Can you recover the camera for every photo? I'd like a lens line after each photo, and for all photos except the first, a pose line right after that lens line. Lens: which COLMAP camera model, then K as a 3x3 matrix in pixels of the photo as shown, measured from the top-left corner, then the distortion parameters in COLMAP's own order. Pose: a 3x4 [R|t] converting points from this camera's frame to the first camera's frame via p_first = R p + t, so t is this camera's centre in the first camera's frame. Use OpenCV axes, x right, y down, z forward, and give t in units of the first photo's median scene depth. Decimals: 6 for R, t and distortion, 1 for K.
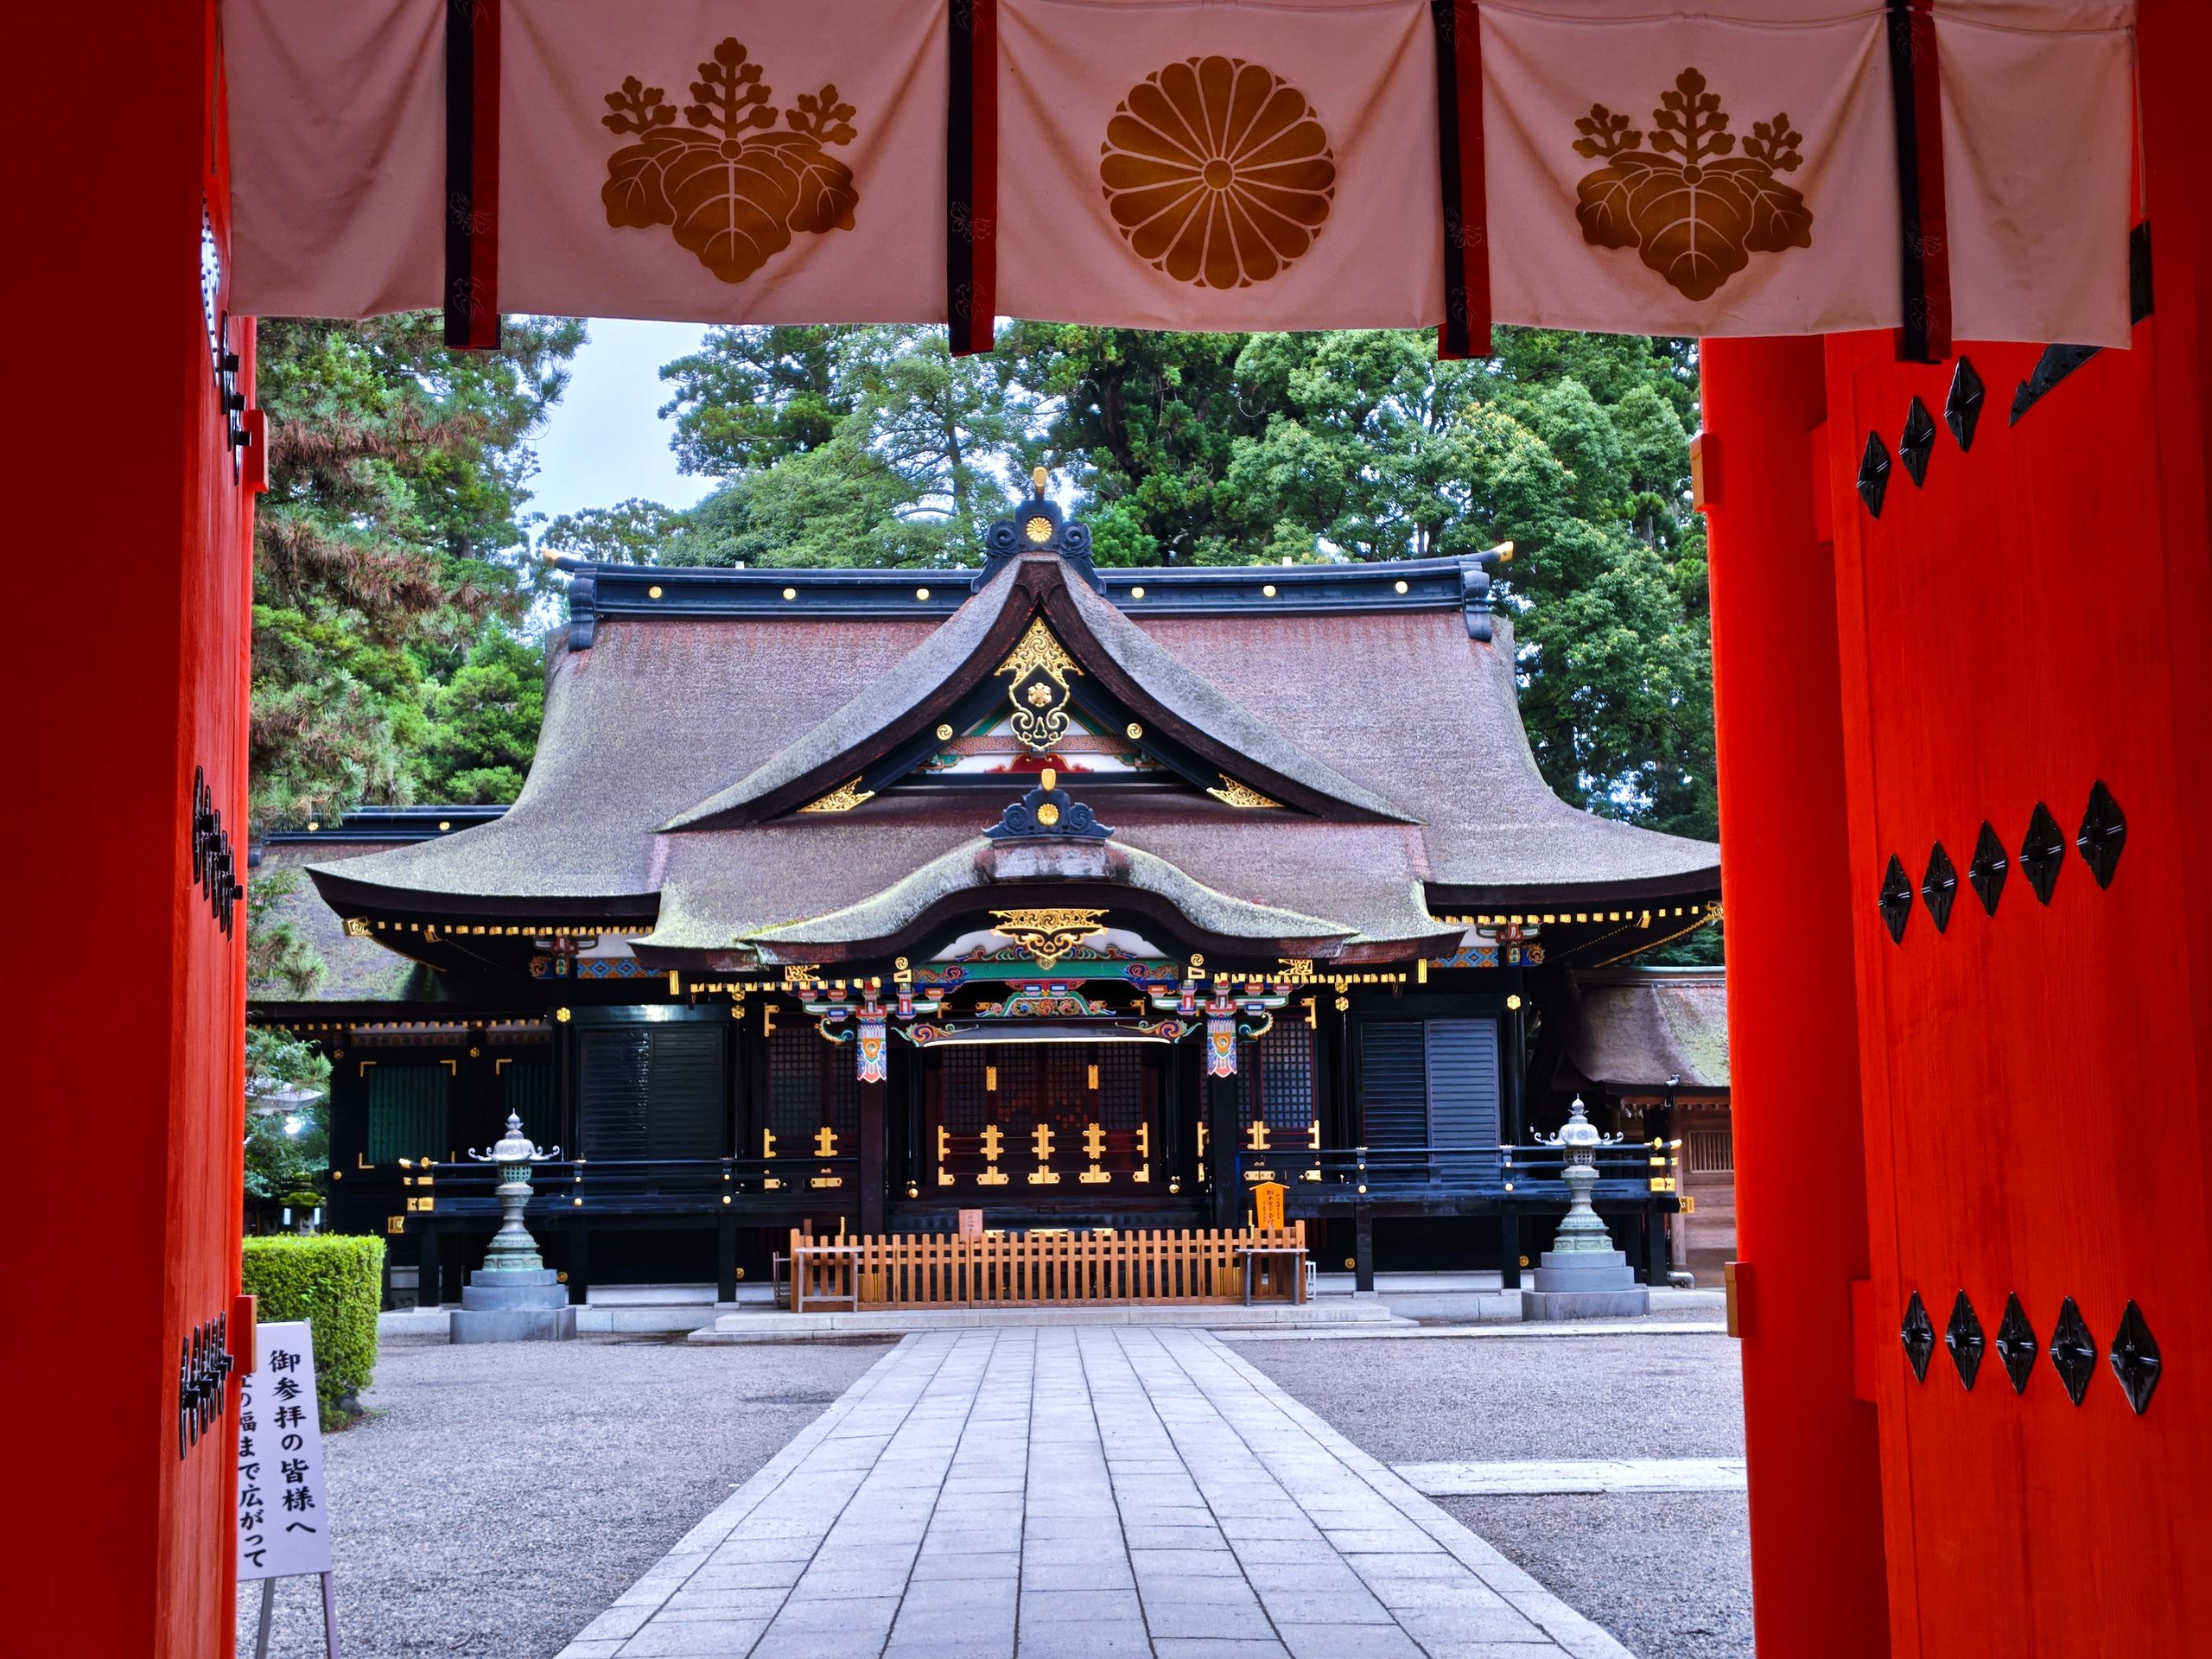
lens RADIAL K [[3200.1, 0, 1087.3], [0, 3200.1, 847.5], [0, 0, 1]] dist [0.168310, 0.000000]
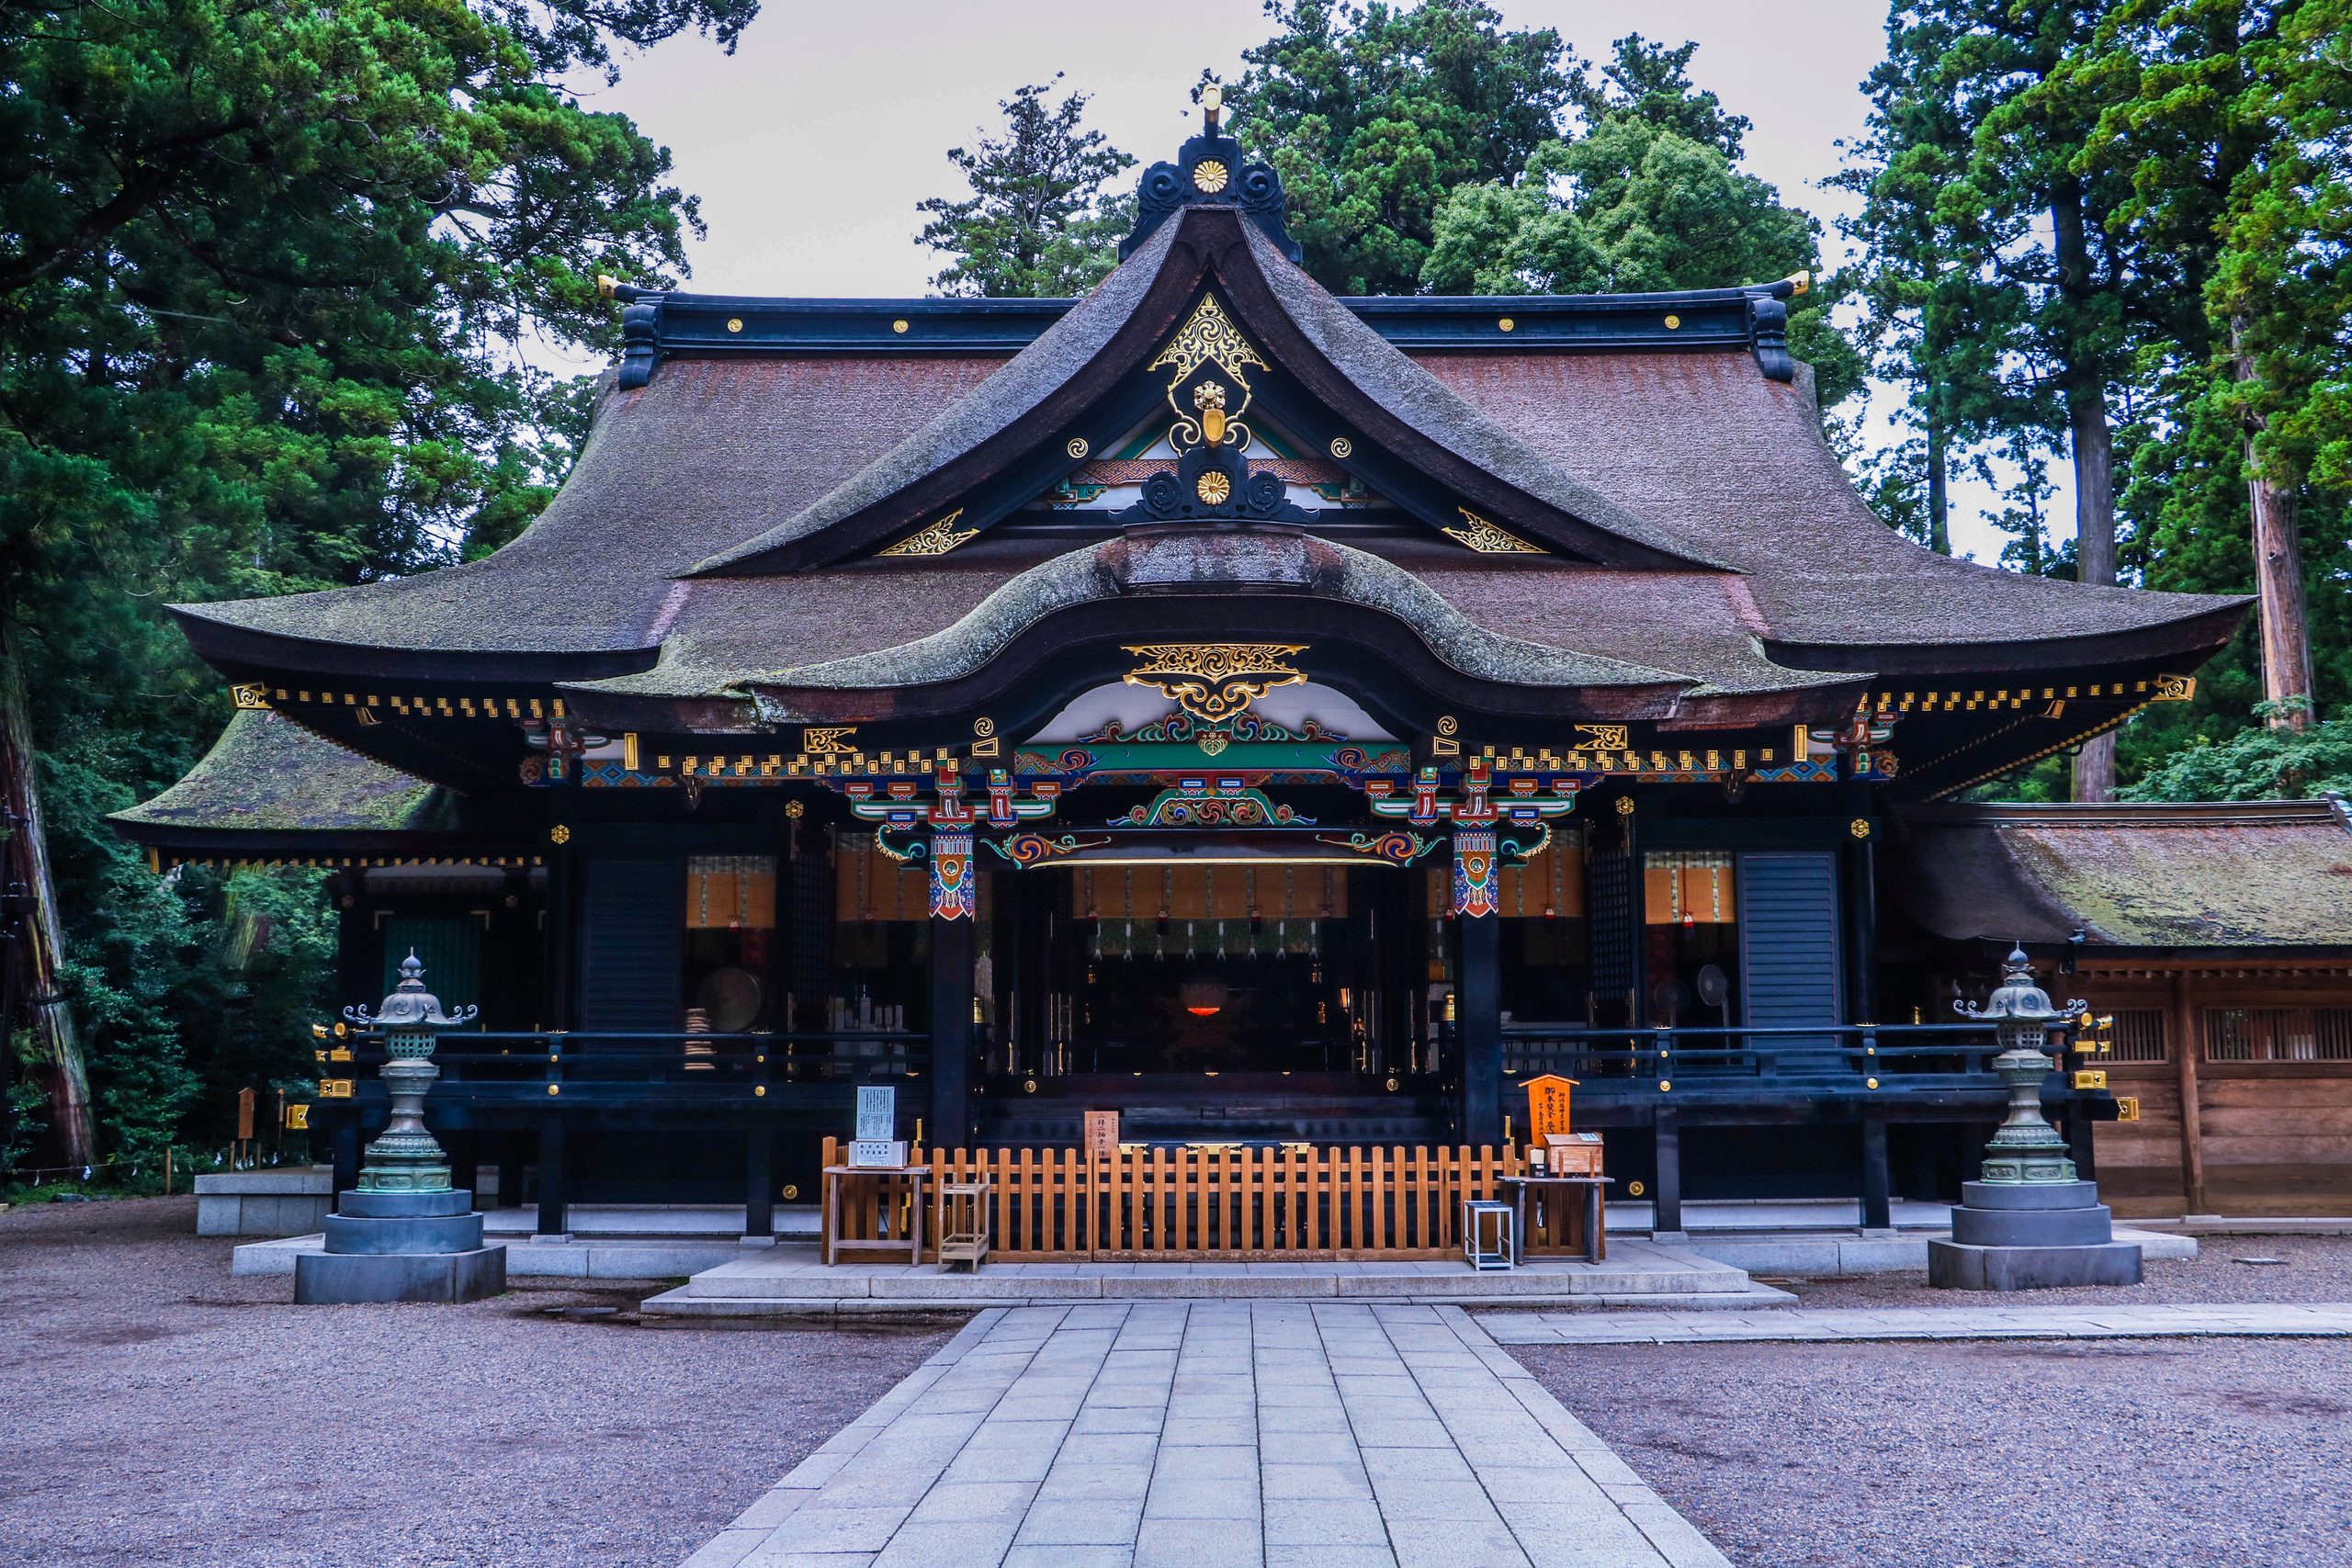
lens RADIAL K [[2350.4, 0, 1177.6], [0, 2350.4, 763.4], [0, 0, 1]] dist [-0.074599, 0.000000]
pose [[0.999190, 0.005404, -0.039877, -0.000544], [-0.006544, 0.999572, -0.028507, 0.052575], [0.039706, 0.028745, 0.998798, 0.495010]]
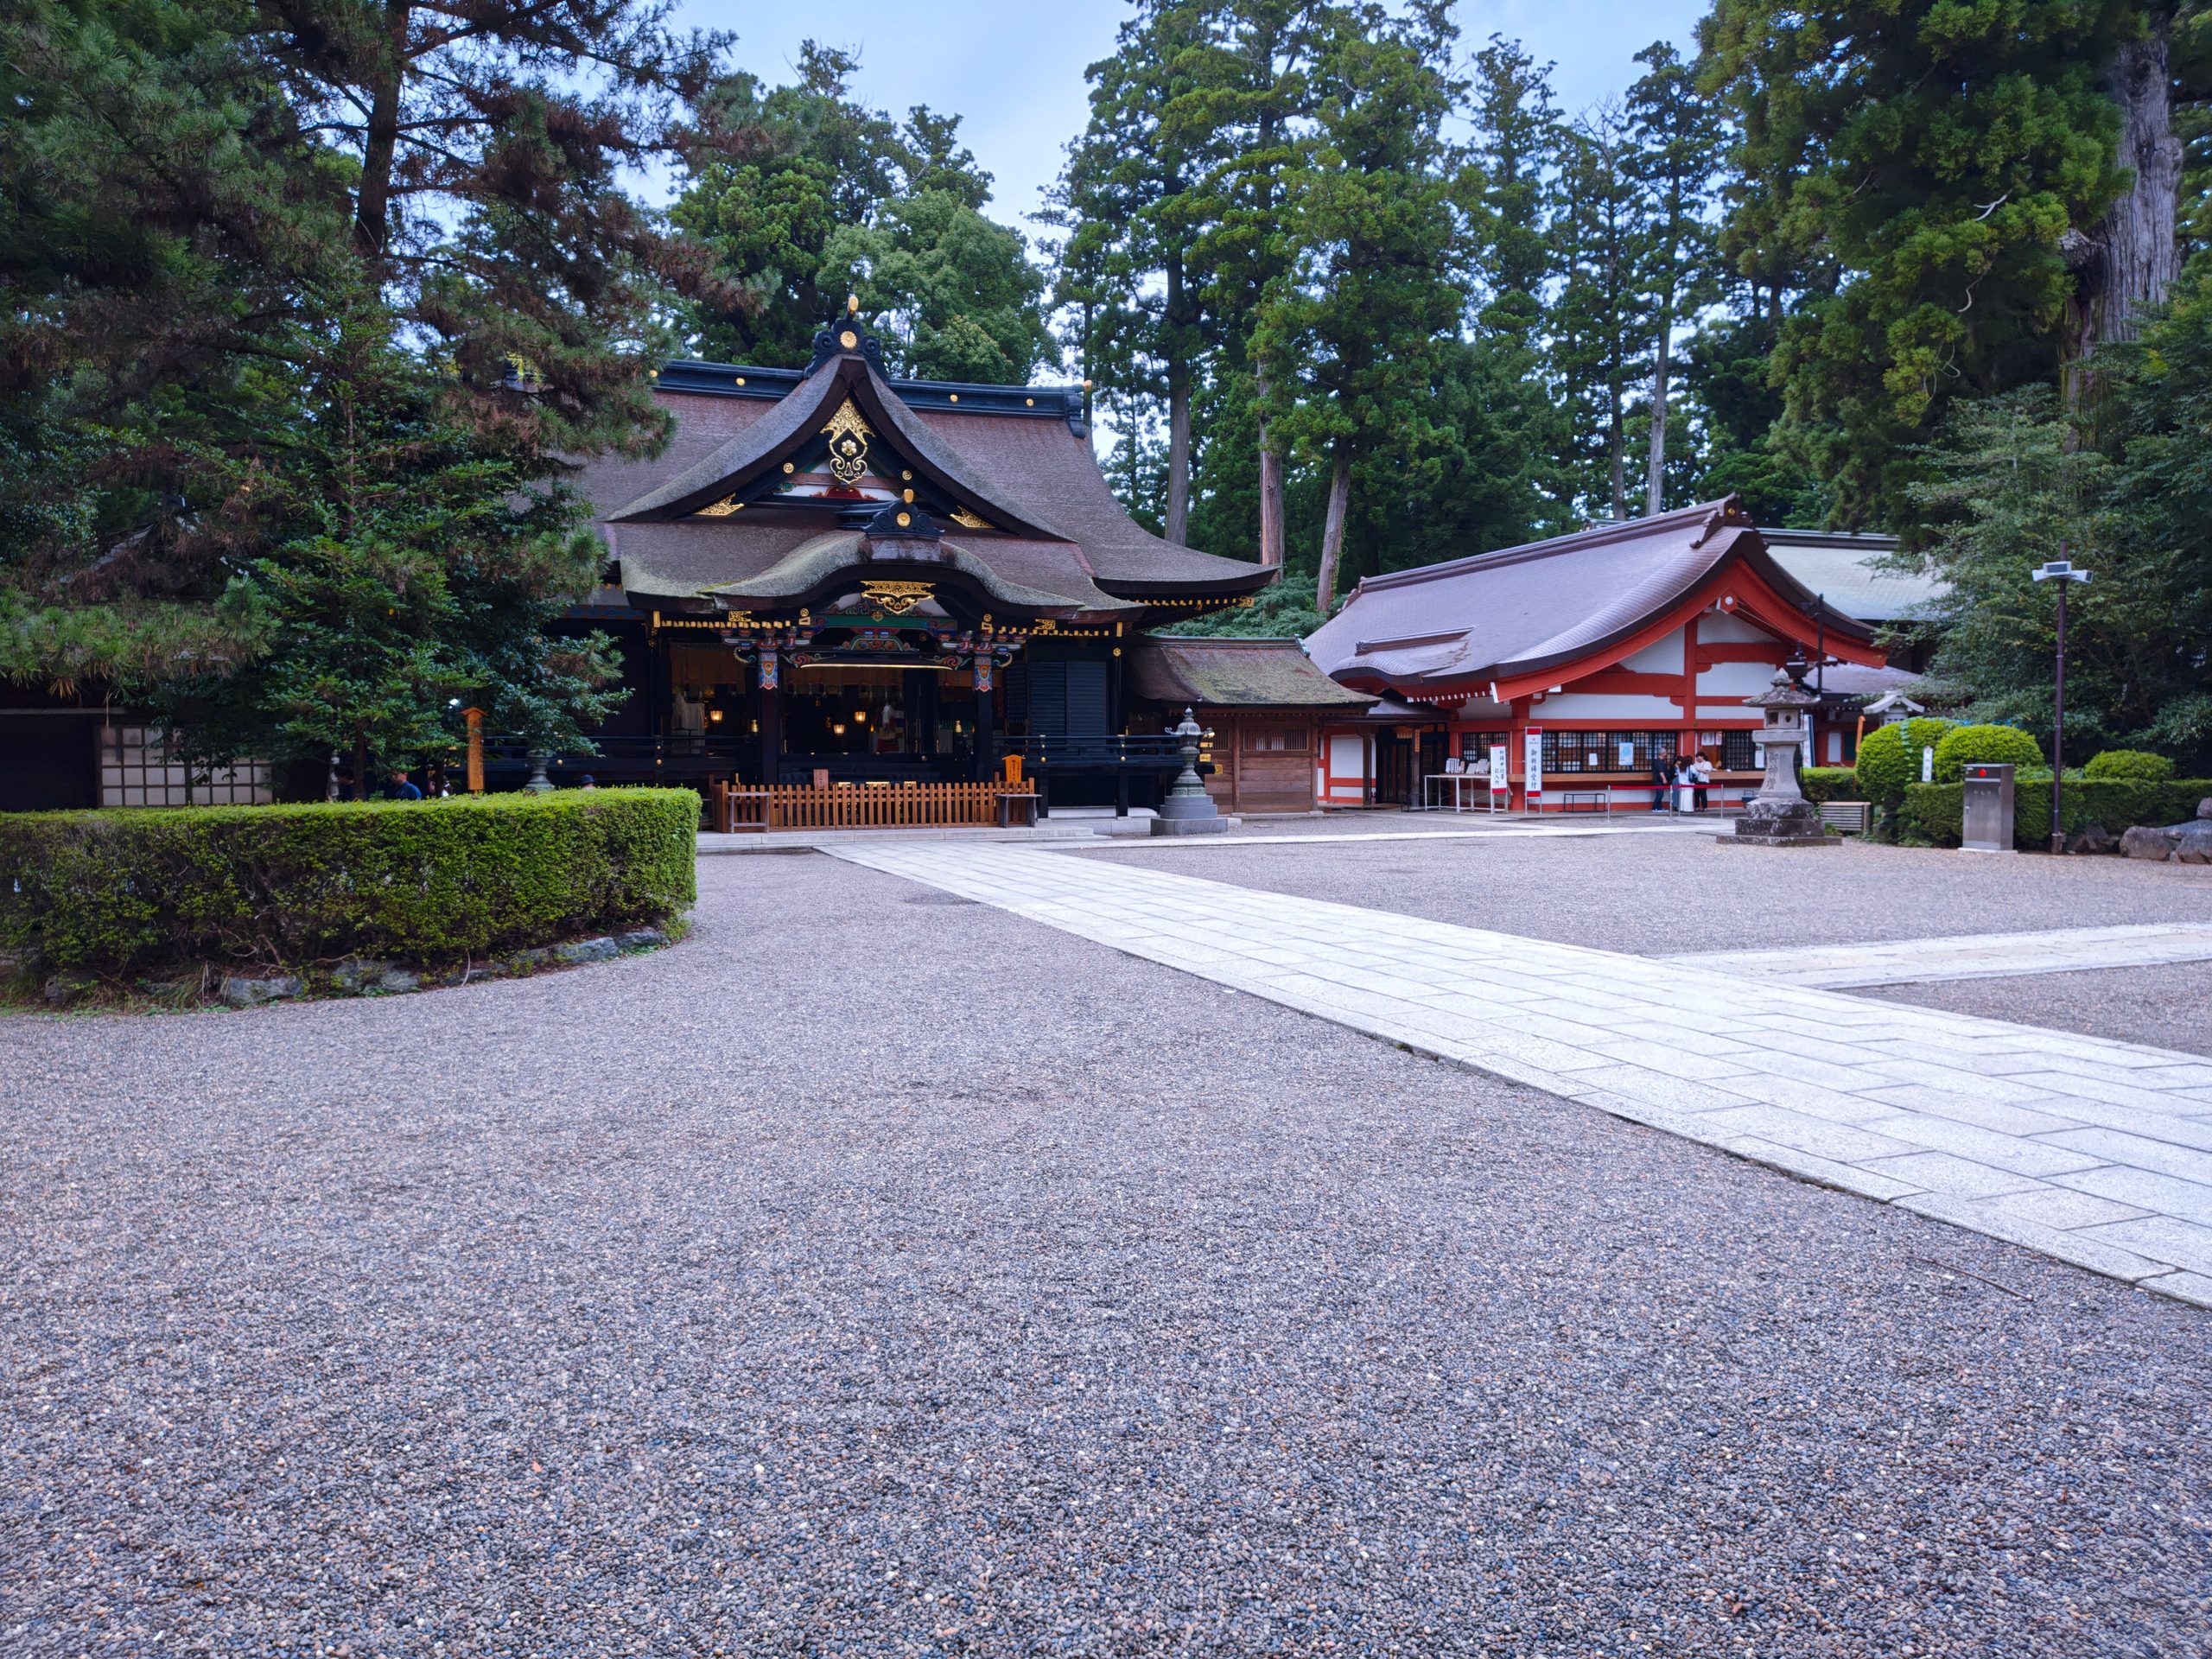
lens RADIAL K [[1590.3, 0, 1114.5], [0, 1590.3, 883.5], [0, 0, 1]] dist [0.005025, 0.013050]
pose [[0.947198, -0.015081, 0.320294, -0.153286], [-0.043676, 0.983515, 0.175471, 0.021698], [-0.317660, -0.180195, 0.930925, 0.192576]]
